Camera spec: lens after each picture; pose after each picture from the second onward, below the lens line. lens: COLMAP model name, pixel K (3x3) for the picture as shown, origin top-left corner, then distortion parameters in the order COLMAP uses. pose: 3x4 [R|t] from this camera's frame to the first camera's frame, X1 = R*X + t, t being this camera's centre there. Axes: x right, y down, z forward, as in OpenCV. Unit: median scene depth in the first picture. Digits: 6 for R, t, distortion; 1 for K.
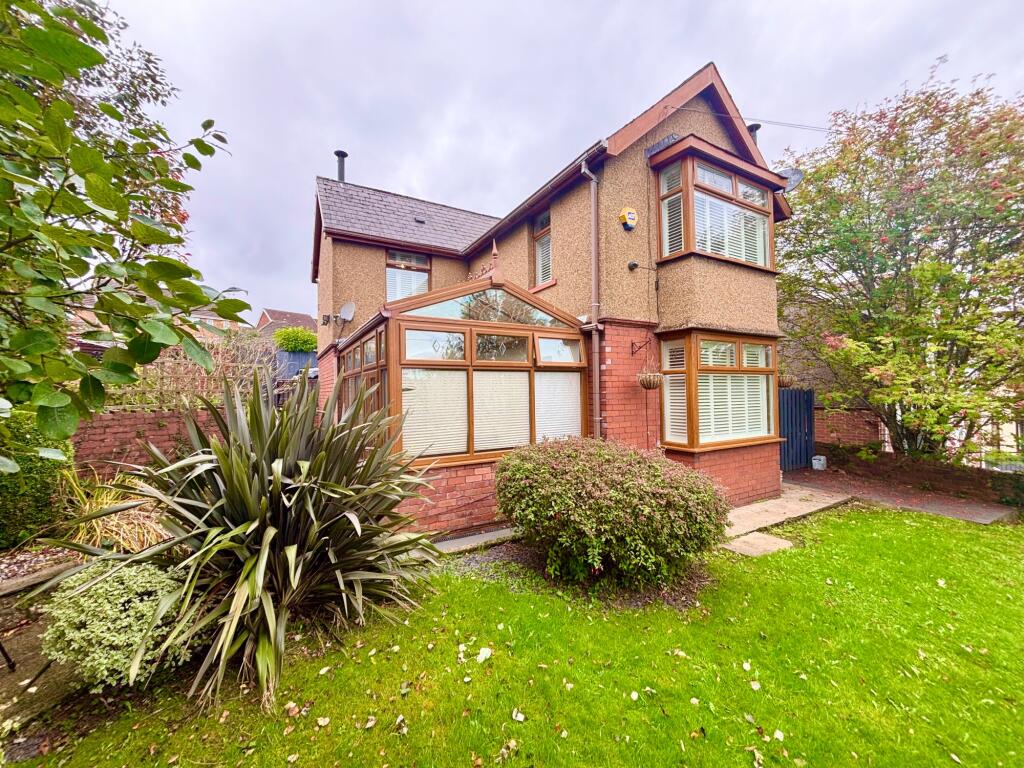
lens RADIAL K [[408.5, 0, 509.5], [0, 408.5, 383.8], [0, 0, 1]] dist [0.000143, 0.000702]
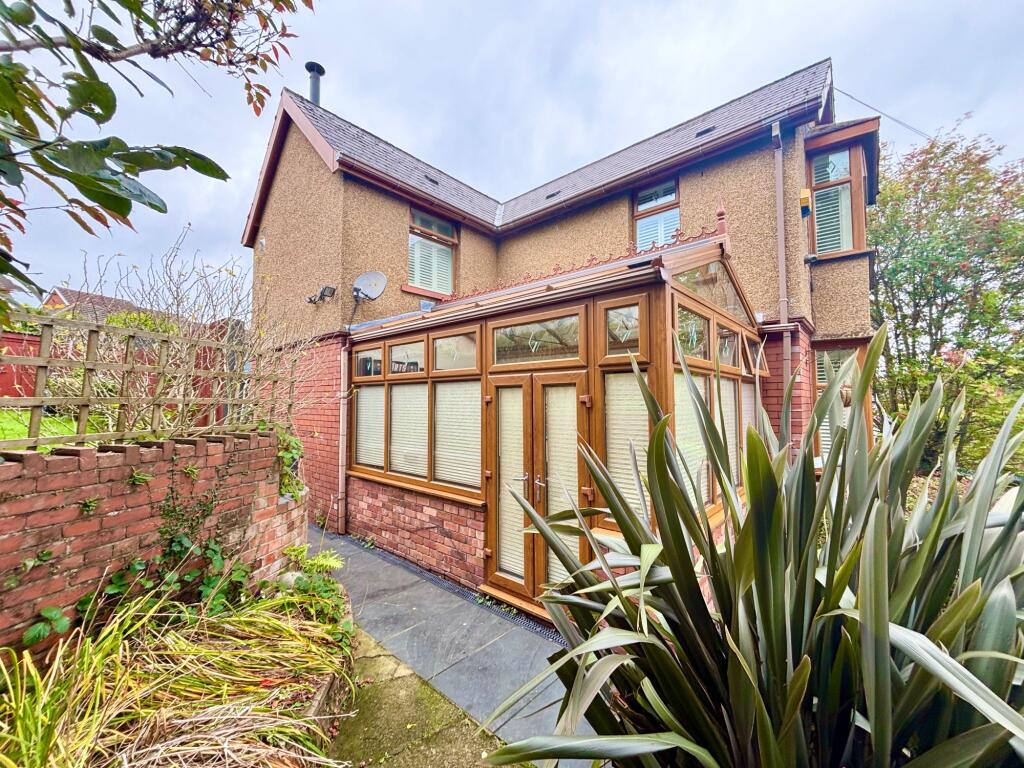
lens RADIAL K [[408.5, 0, 513.0], [0, 408.5, 385.3], [0, 0, 1]] dist [0.000143, 0.000702]
pose [[0.945368, 0.025267, 0.325026, -0.519210], [-0.016363, 0.999413, -0.030097, 0.006151], [-0.325595, 0.023134, 0.945226, 0.391512]]
